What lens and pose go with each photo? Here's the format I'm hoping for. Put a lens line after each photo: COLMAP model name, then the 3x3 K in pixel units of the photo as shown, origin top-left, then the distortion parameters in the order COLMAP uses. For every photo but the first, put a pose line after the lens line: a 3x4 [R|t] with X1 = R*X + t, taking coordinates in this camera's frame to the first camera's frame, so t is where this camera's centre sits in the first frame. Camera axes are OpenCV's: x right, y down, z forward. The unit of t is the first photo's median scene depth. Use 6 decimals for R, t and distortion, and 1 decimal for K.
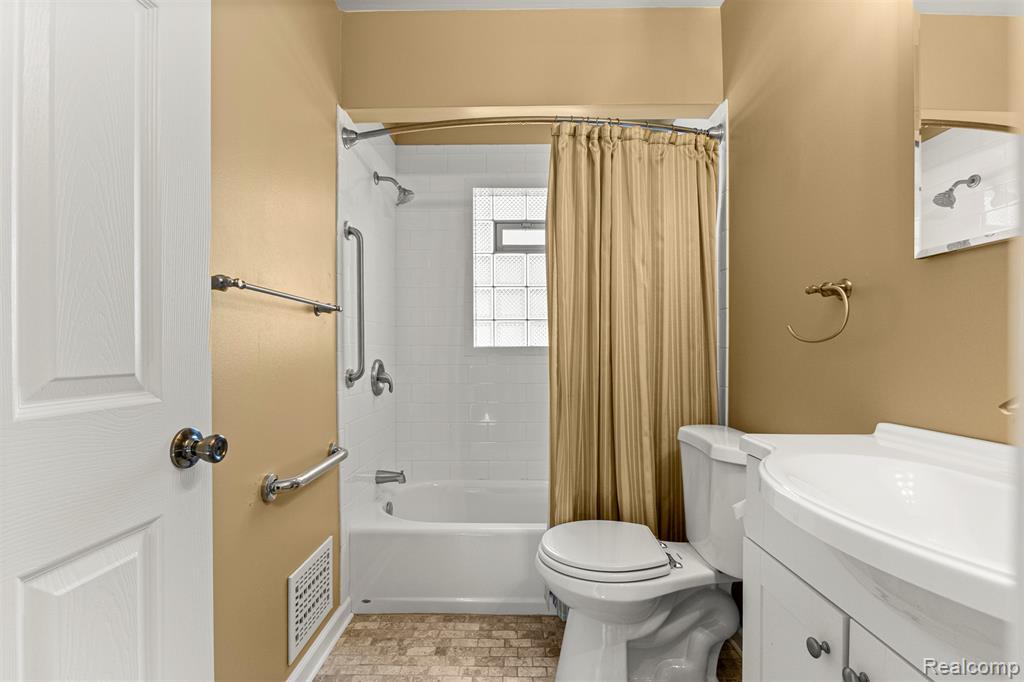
lens RADIAL K [[463.3, 0, 518.0], [0, 463.3, 322.0], [0, 0, 1]] dist [-0.009153, 0.002896]
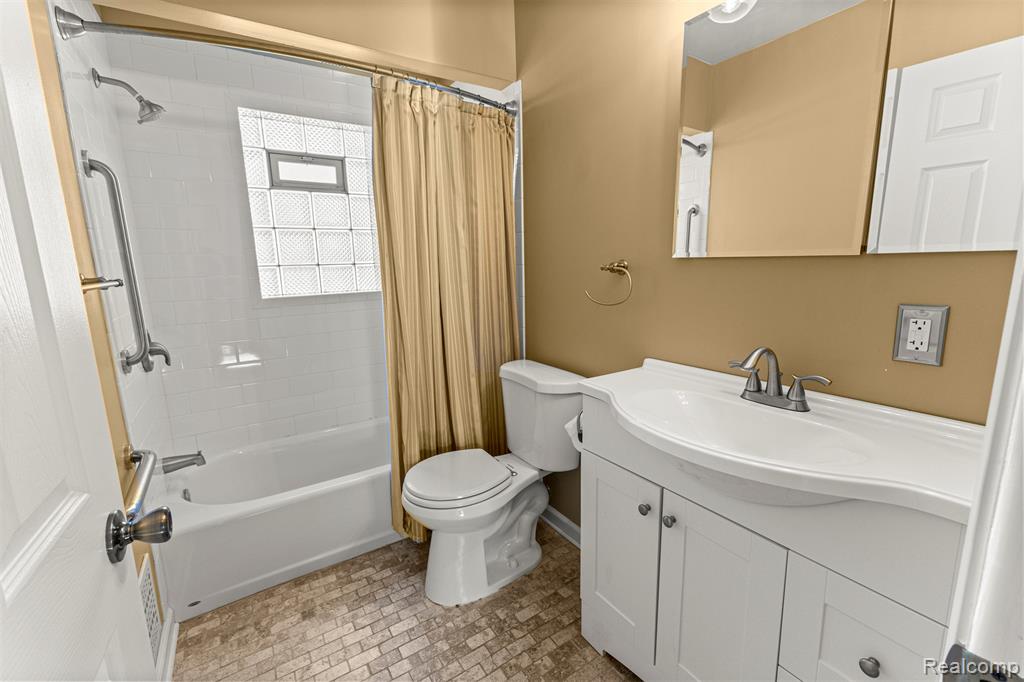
lens RADIAL K [[451.6, 0, 506.5], [0, 451.6, 301.2], [0, 0, 1]] dist [0.018533, -0.004036]
pose [[0.830977, -0.073719, 0.551401, -0.250078], [-0.016444, 0.987493, 0.156804, -0.116665], [-0.556064, -0.139368, 0.819371, 0.012937]]
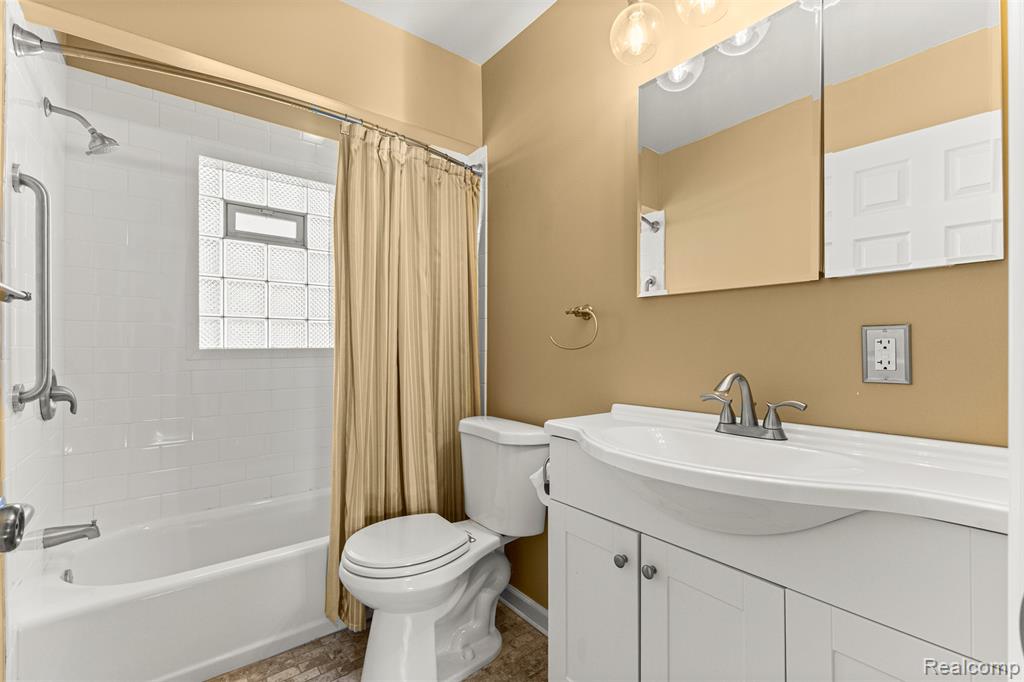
lens RADIAL K [[451.6, 0, 504.5], [0, 451.6, 313.5], [0, 0, 1]] dist [0.018533, -0.004036]
pose [[0.782354, 0.047185, 0.621044, -0.234673], [-0.039504, 0.998878, -0.026127, -0.012841], [-0.621579, -0.004093, 0.783340, 0.038127]]
